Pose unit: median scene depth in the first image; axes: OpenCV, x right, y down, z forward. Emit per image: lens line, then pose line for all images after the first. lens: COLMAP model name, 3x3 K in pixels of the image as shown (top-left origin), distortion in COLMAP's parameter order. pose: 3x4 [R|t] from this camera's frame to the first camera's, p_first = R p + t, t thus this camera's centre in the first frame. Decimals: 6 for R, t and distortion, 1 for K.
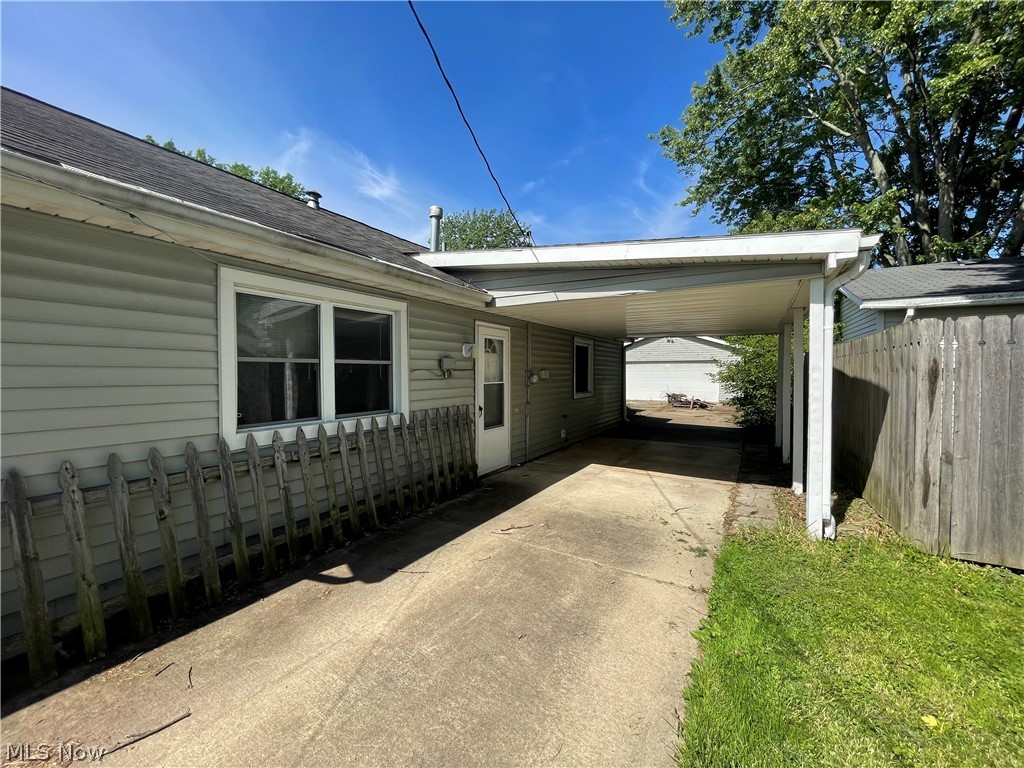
lens RADIAL K [[413.5, 0, 514.0], [0, 413.5, 380.6], [0, 0, 1]] dist [-0.003937, -0.000489]
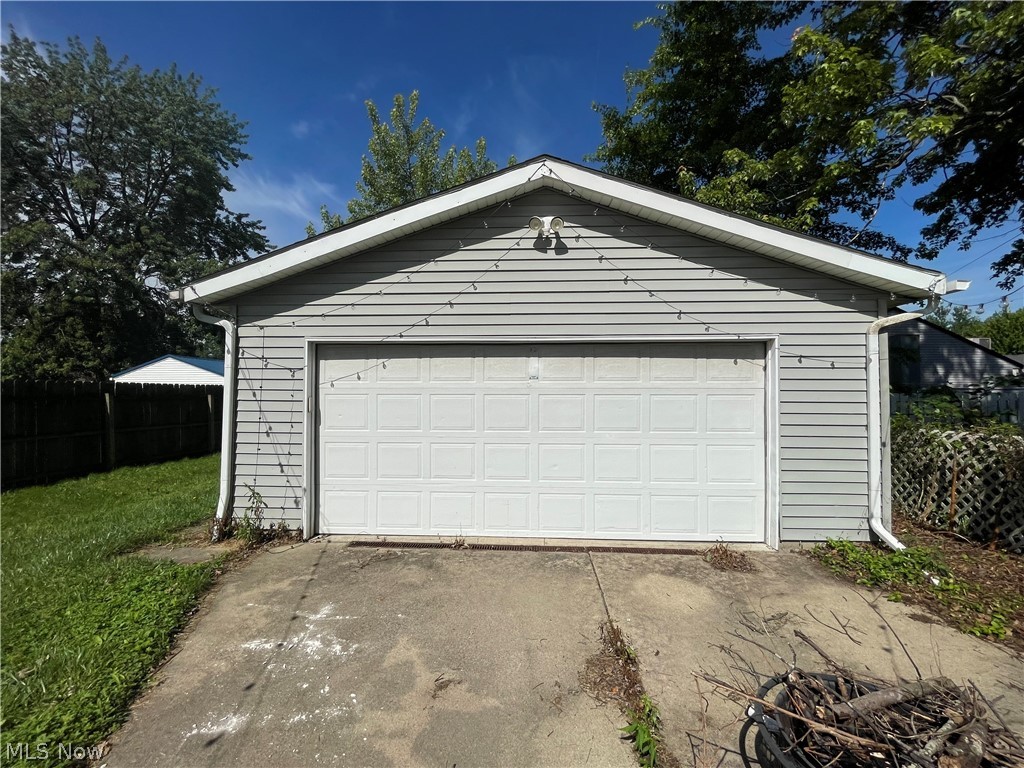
lens RADIAL K [[413.5, 0, 516.1], [0, 413.5, 385.7], [0, 0, 1]] dist [-0.003937, -0.000489]
pose [[0.910830, -0.006504, 0.412730, 0.279758], [0.020650, 0.999342, -0.029823, -0.022405], [-0.412265, 0.035687, 0.910365, 0.822504]]
